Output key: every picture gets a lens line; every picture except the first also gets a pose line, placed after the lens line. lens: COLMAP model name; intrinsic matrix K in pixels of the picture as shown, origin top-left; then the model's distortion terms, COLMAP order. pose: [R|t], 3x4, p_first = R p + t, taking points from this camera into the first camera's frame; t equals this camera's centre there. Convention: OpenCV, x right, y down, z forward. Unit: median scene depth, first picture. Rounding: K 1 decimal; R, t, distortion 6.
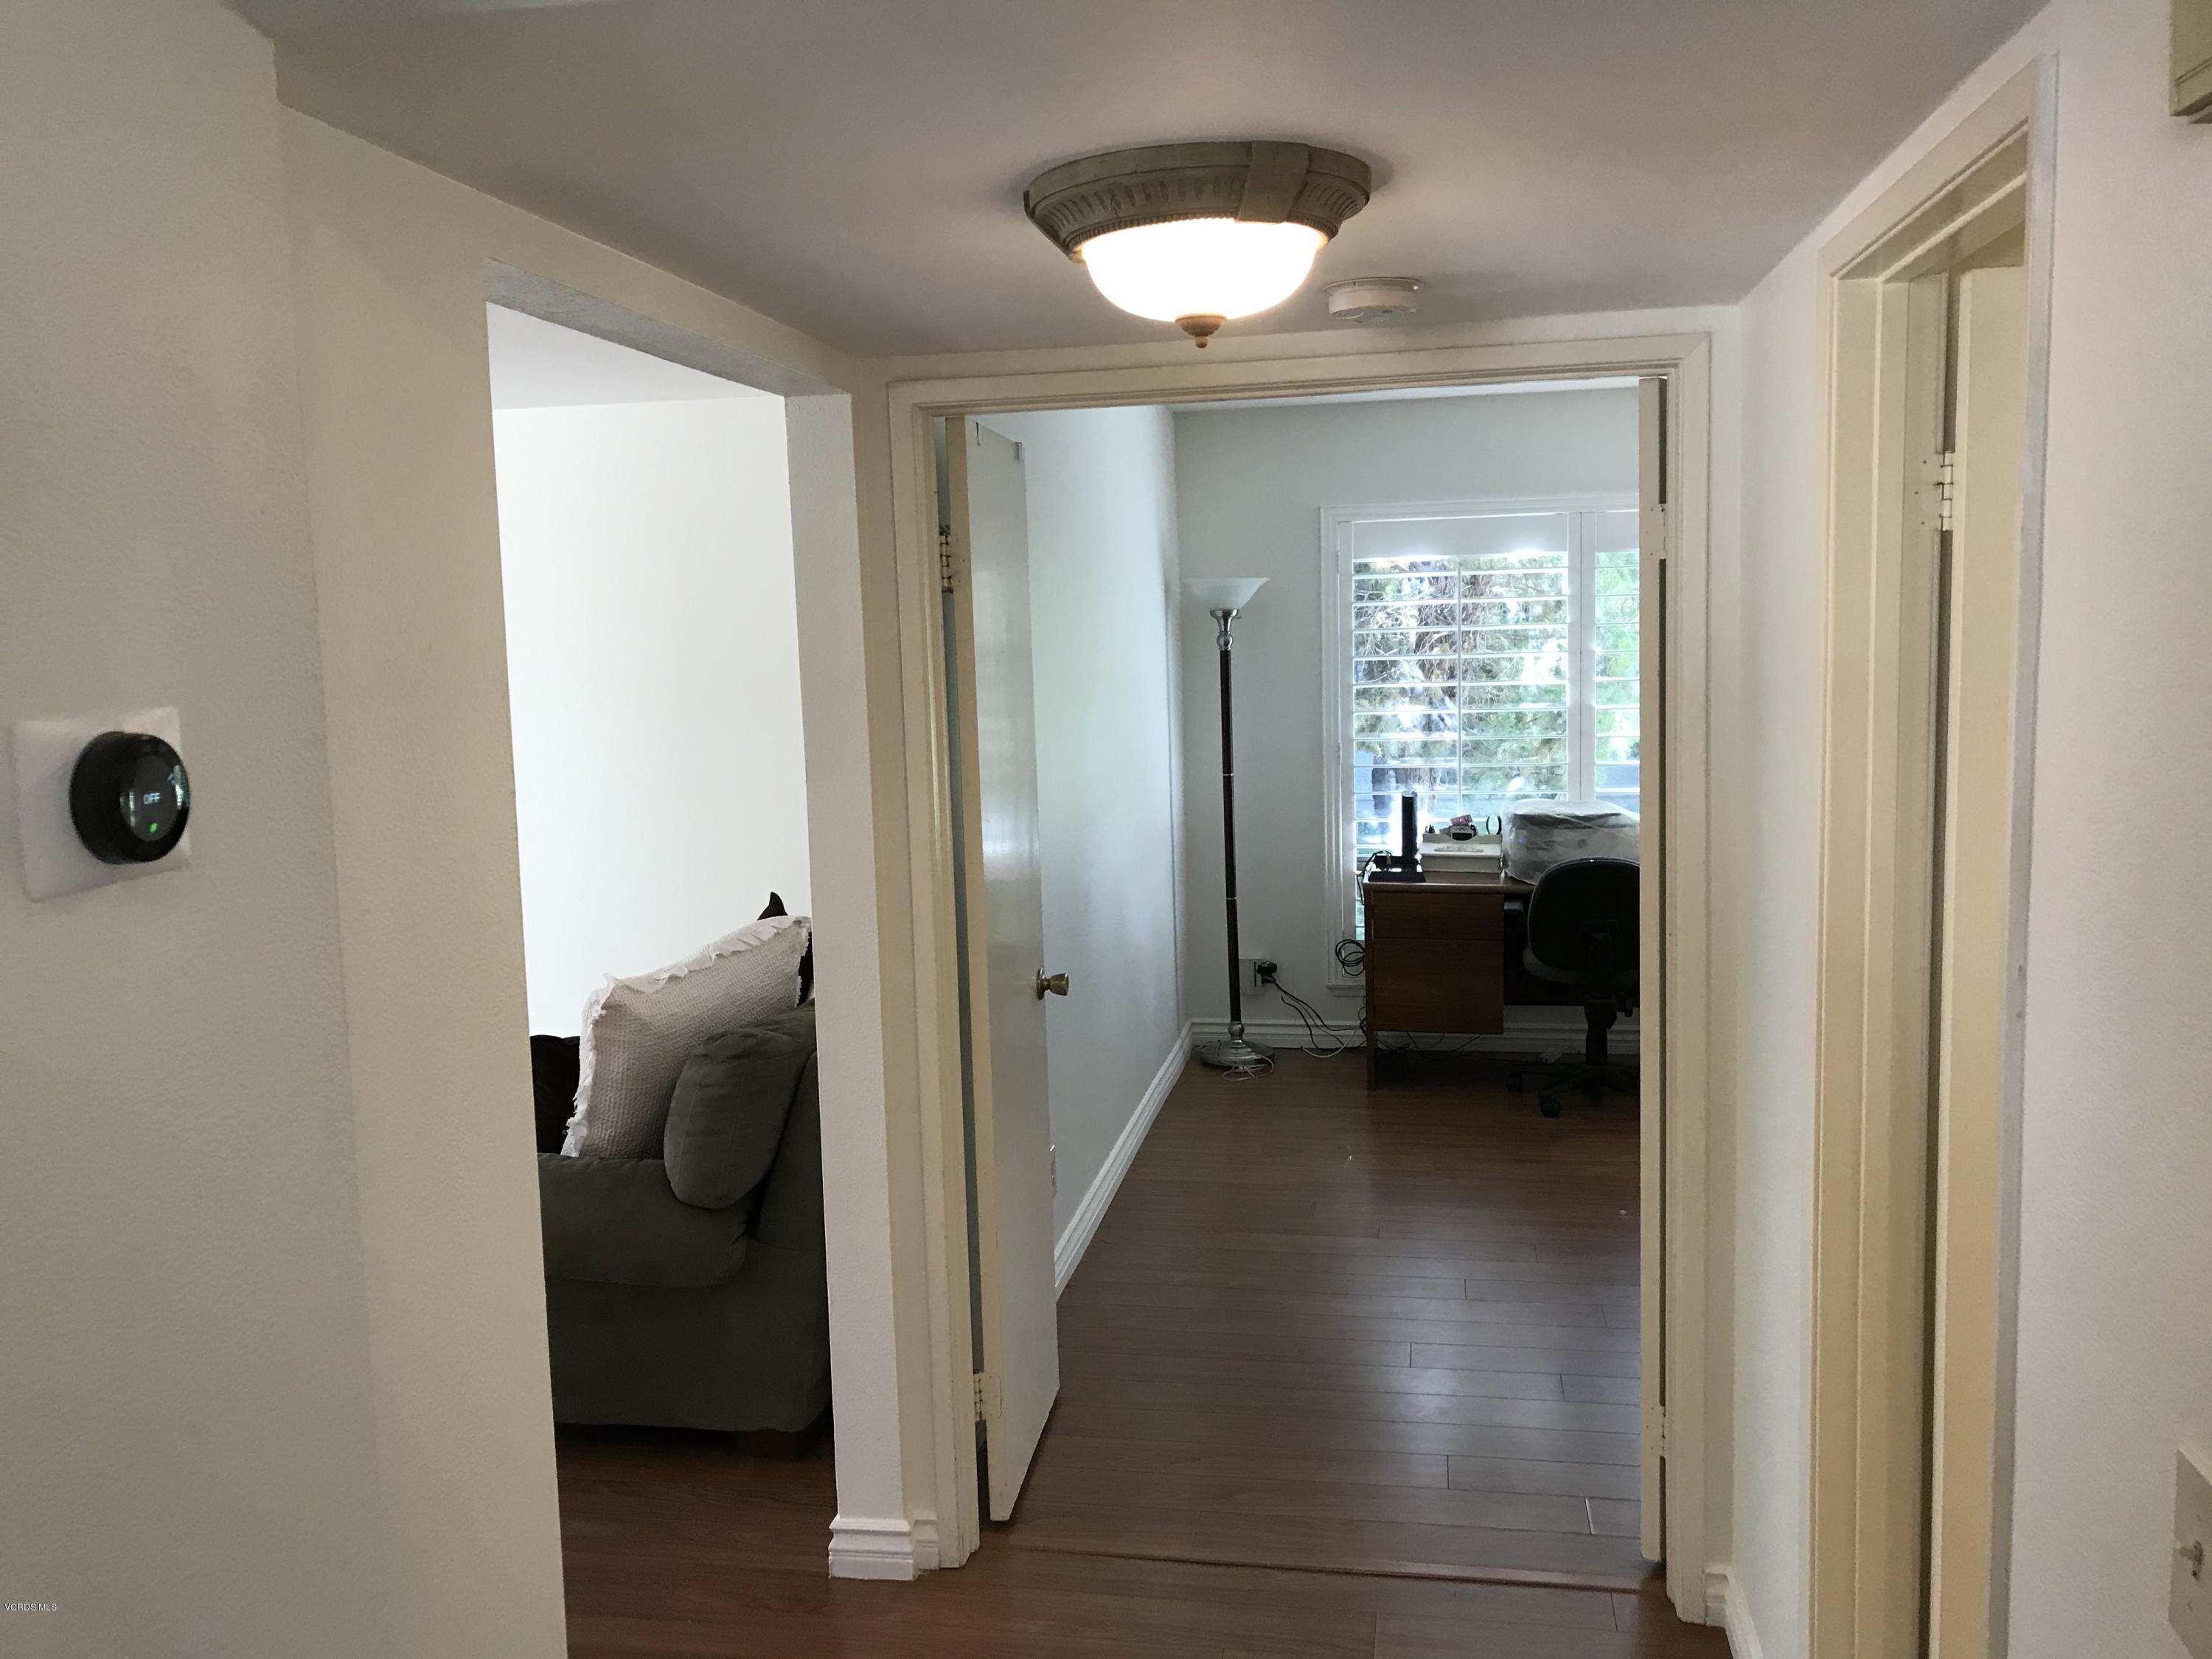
lens RADIAL K [[1820.9, 0, 1095.7], [0, 1820.9, 823.8], [0, 0, 1]] dist [0.032004, -0.055886]
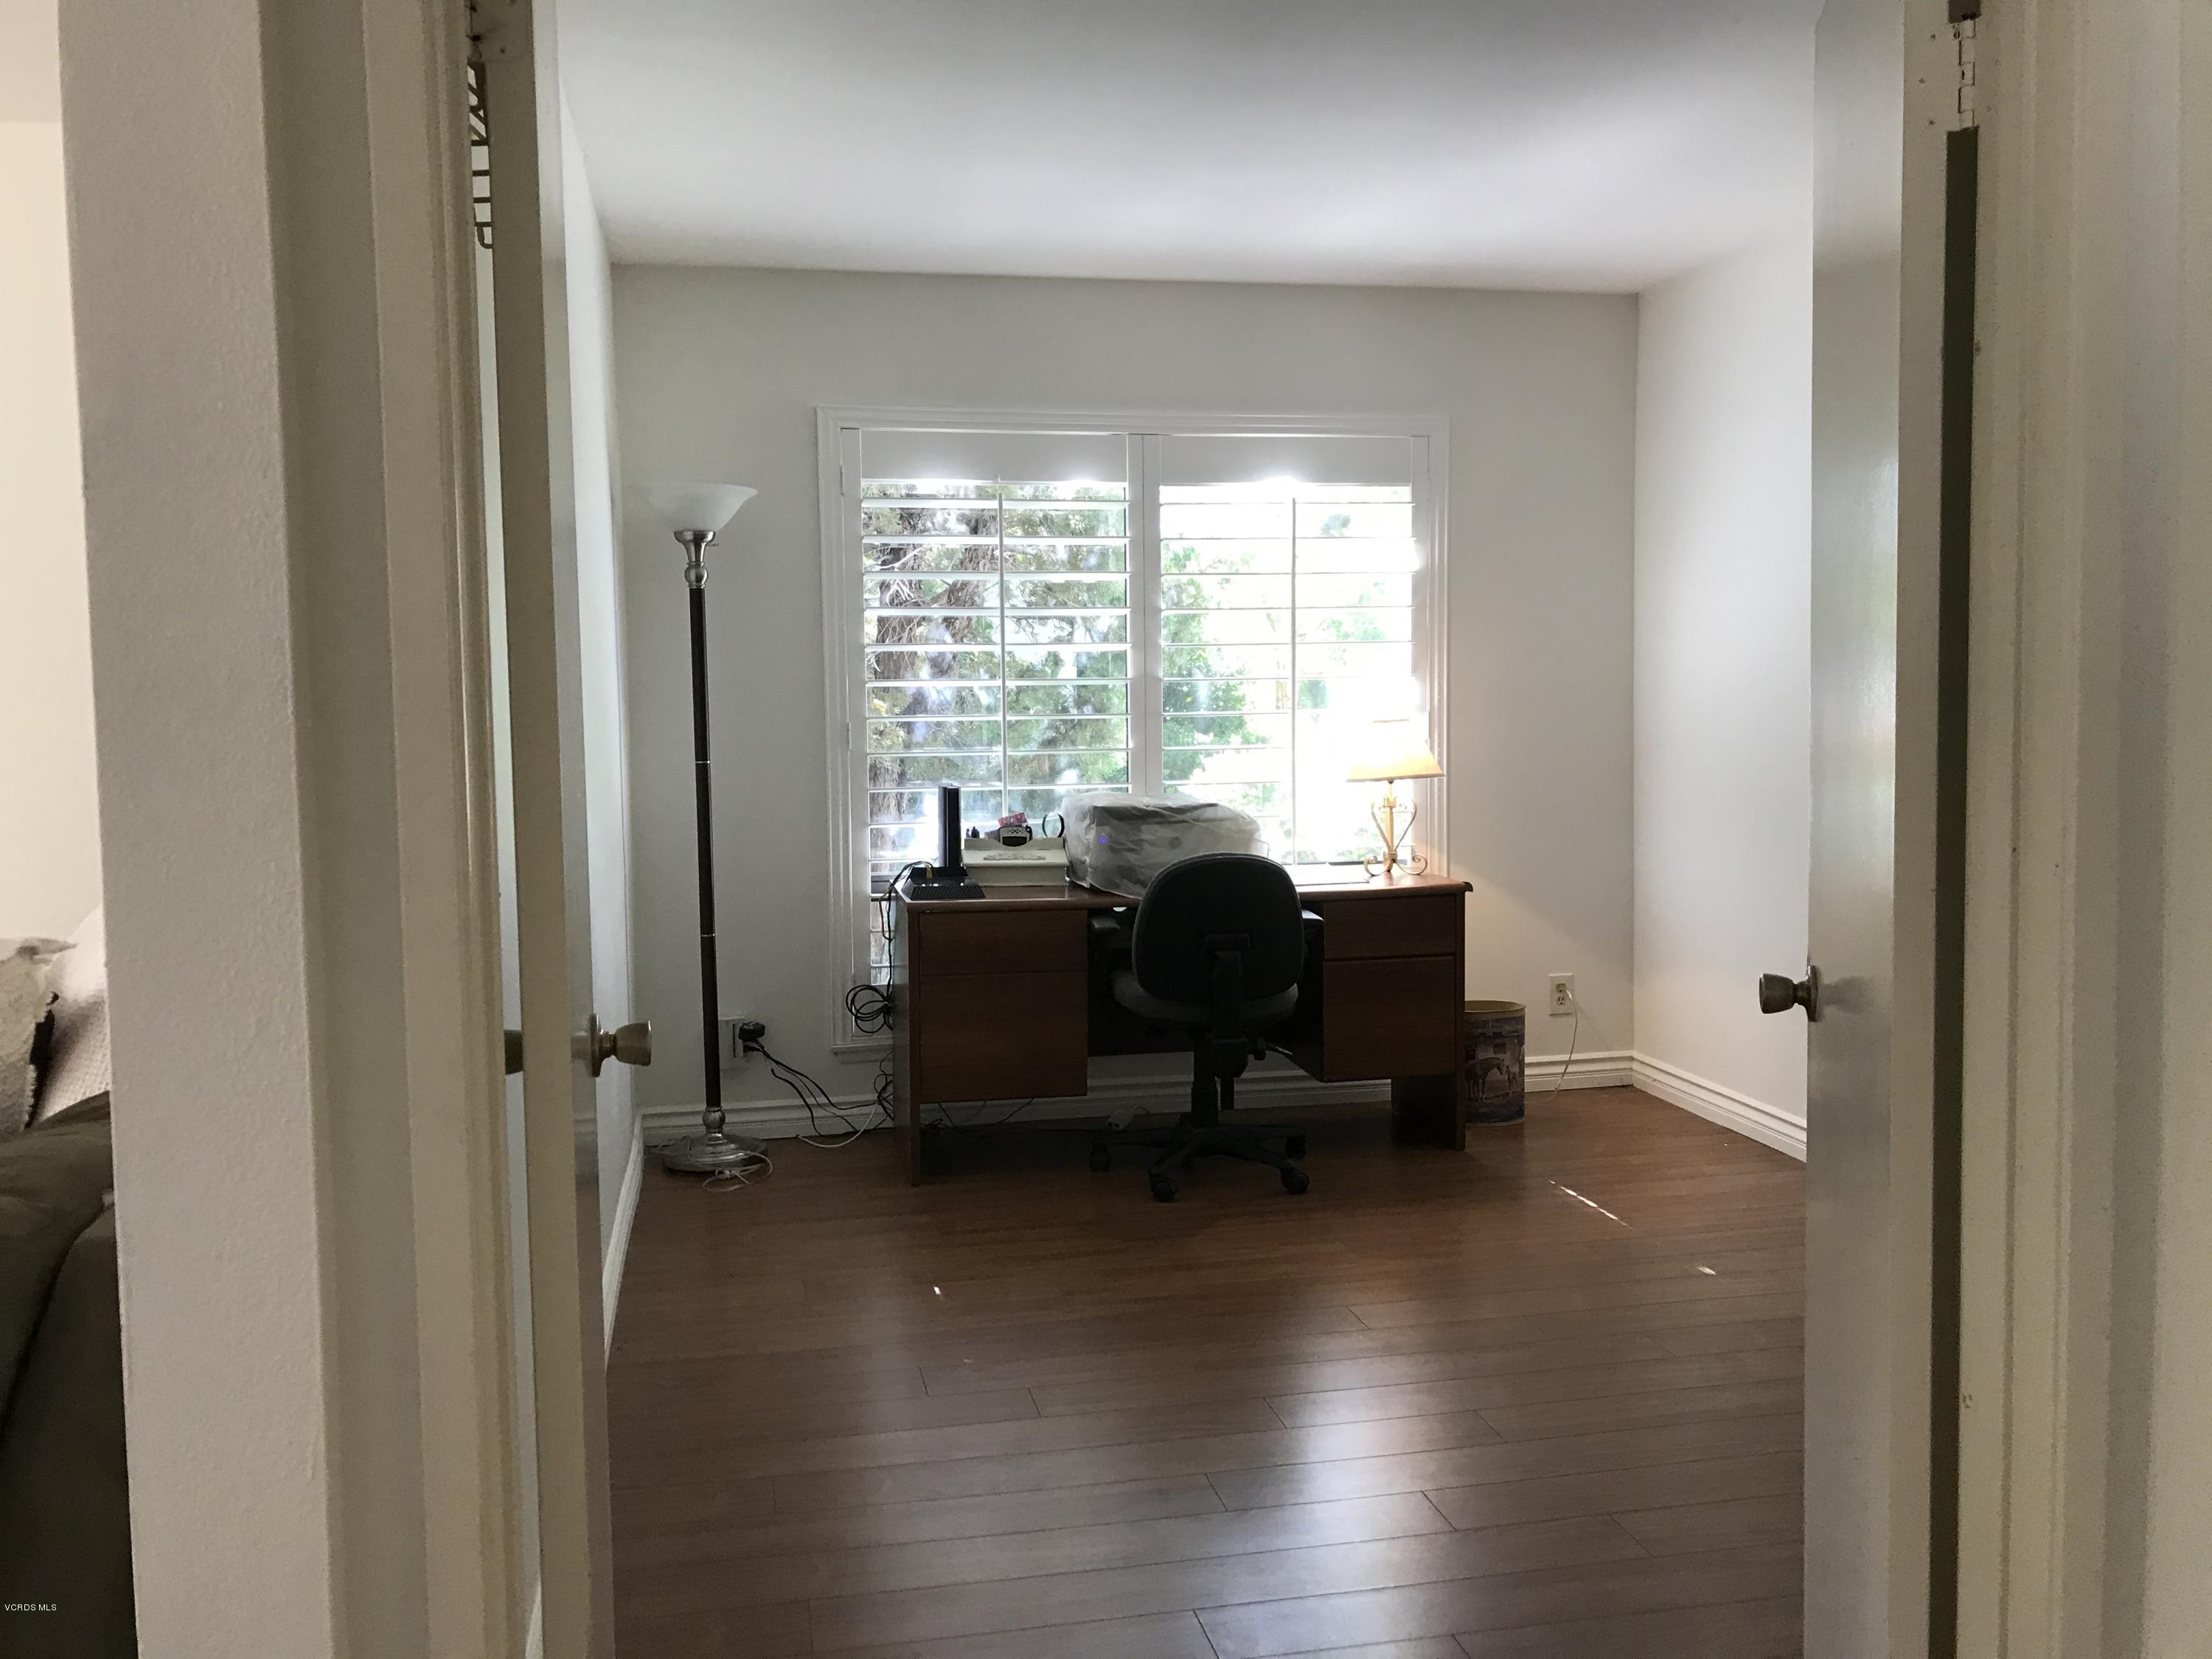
lens RADIAL K [[1820.9, 0, 1132.7], [0, 1820.9, 799.9], [0, 0, 1]] dist [0.032004, -0.055886]
pose [[0.921640, -0.010521, 0.387904, -0.050460], [0.032009, 0.998287, -0.048975, 0.028774], [-0.386724, 0.057553, 0.920398, 0.274598]]
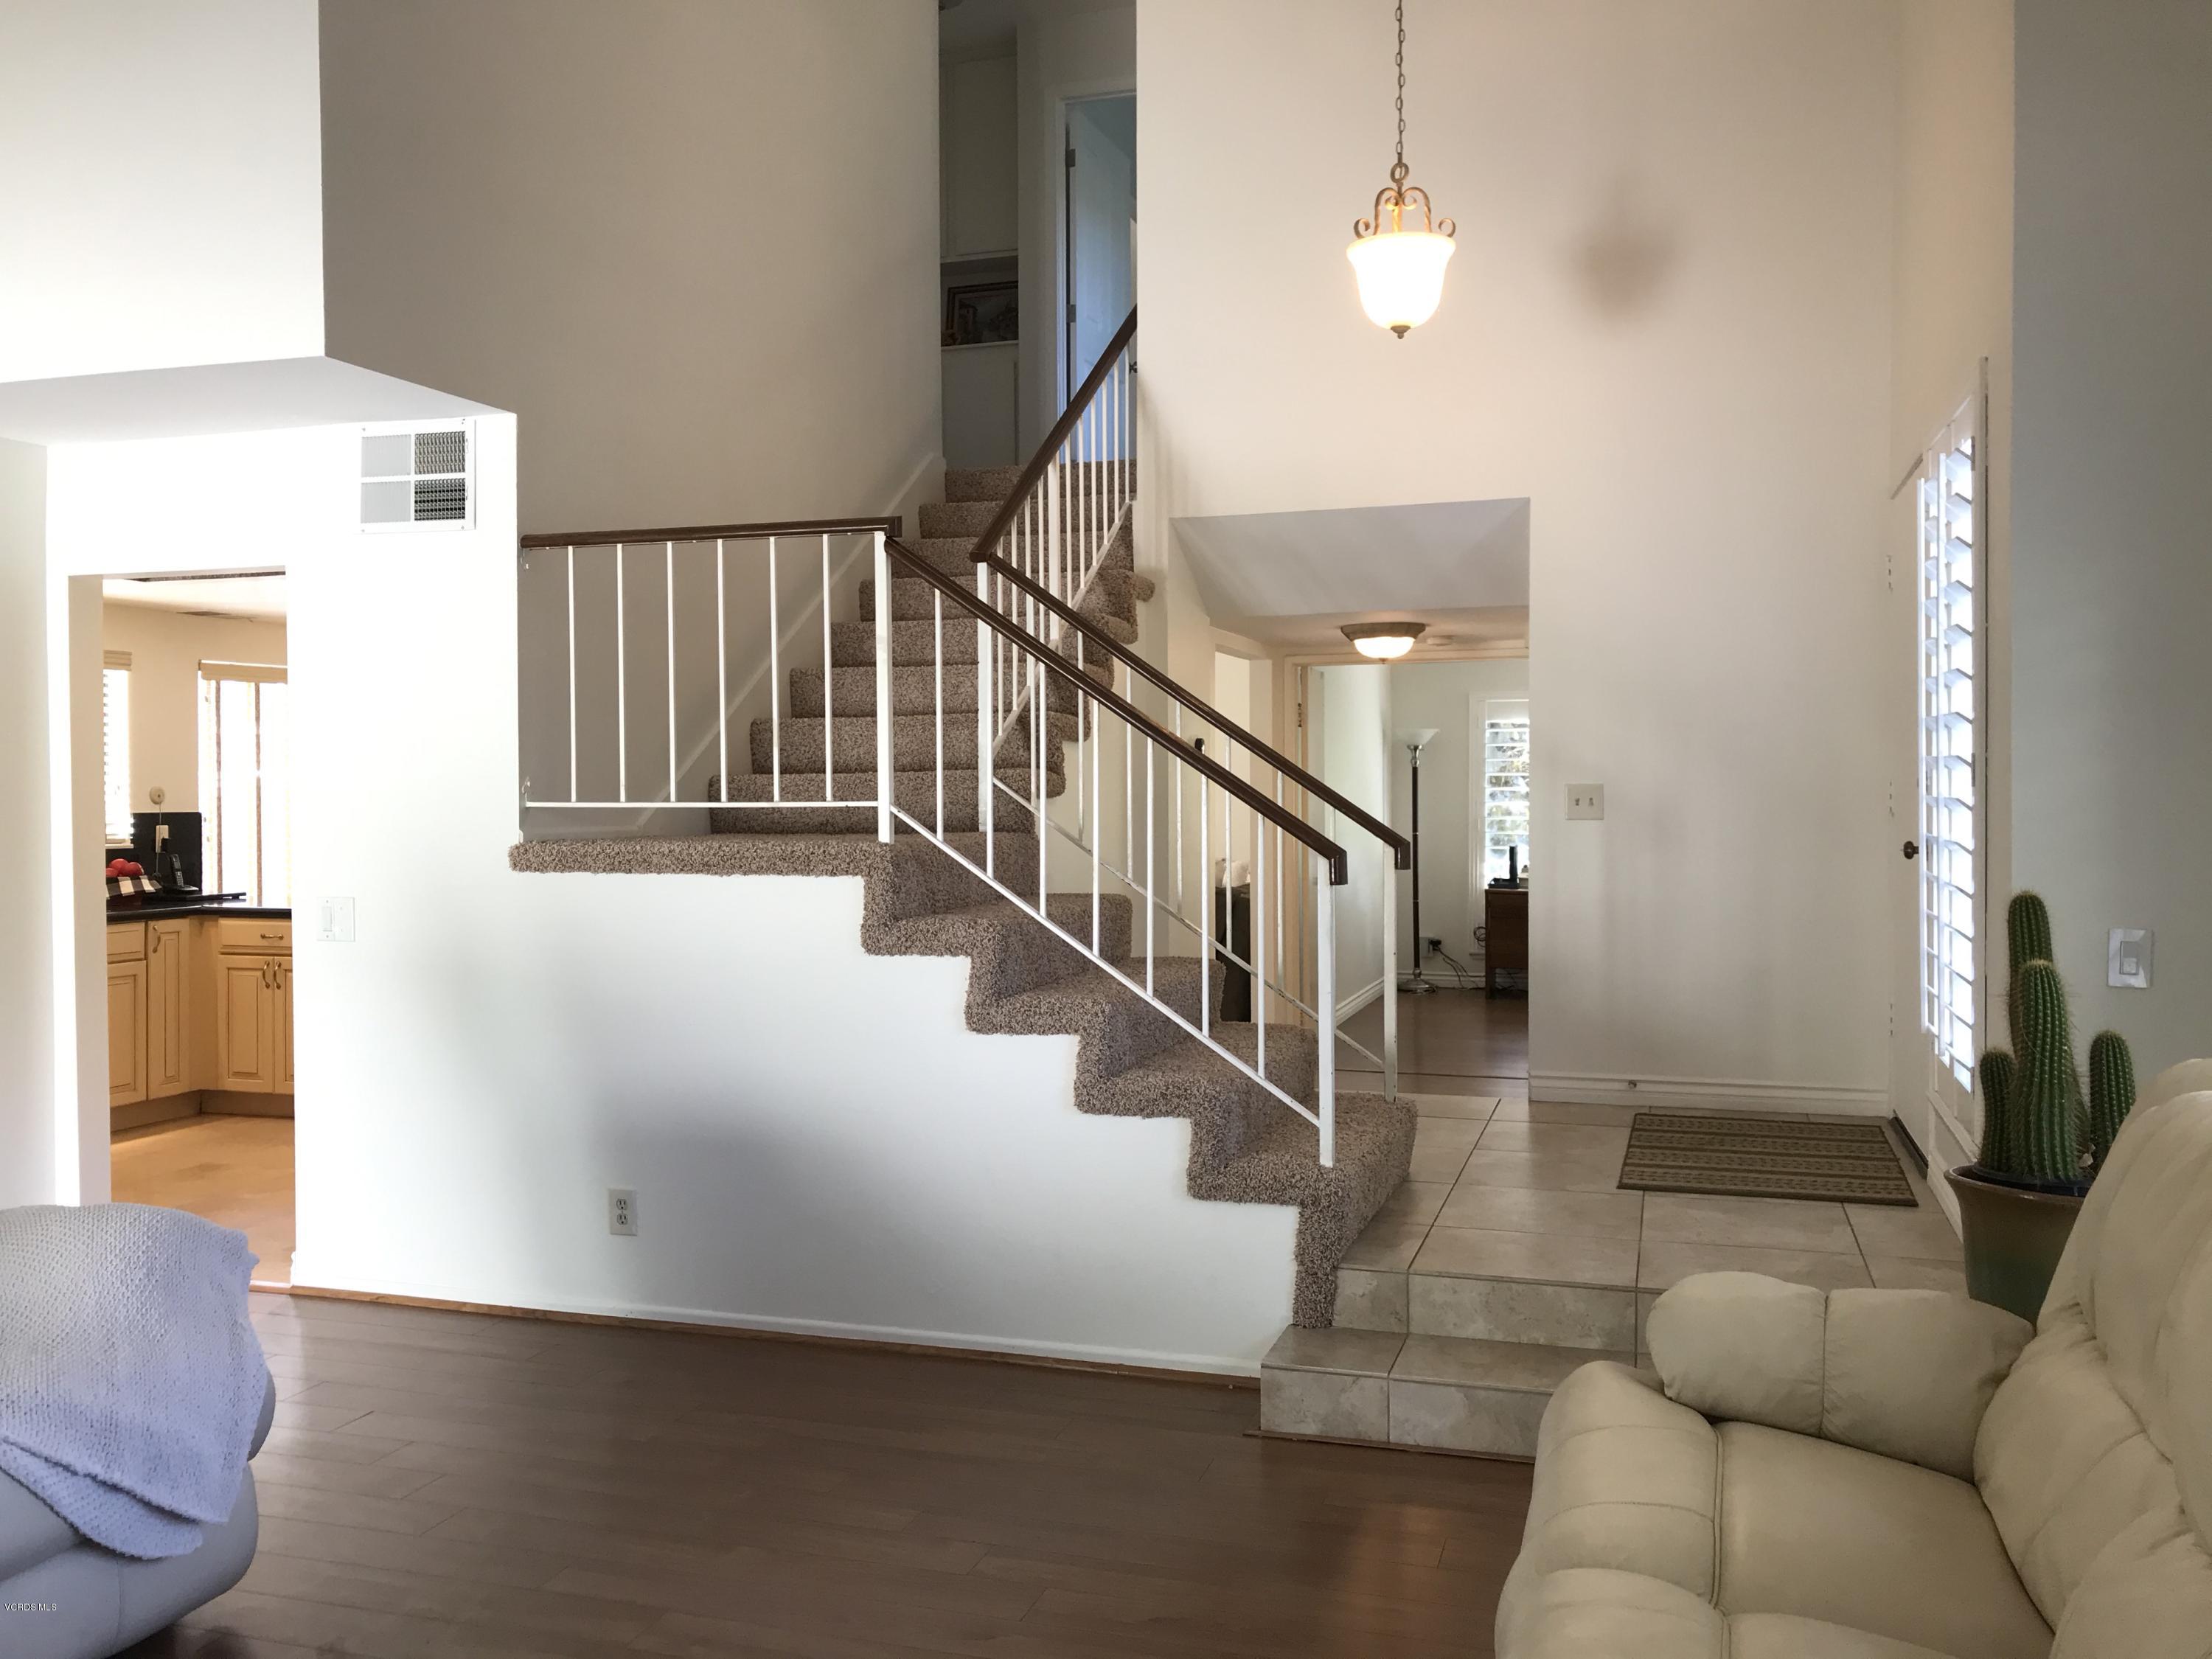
lens RADIAL K [[1820.9, 0, 1110.8], [0, 1820.9, 817.8], [0, 0, 1]] dist [0.032004, -0.055886]
pose [[0.992551, 0.028570, -0.118433, -0.016264], [-0.039006, 0.995465, -0.086760, 0.132257], [0.115417, 0.090733, 0.989164, -0.890673]]
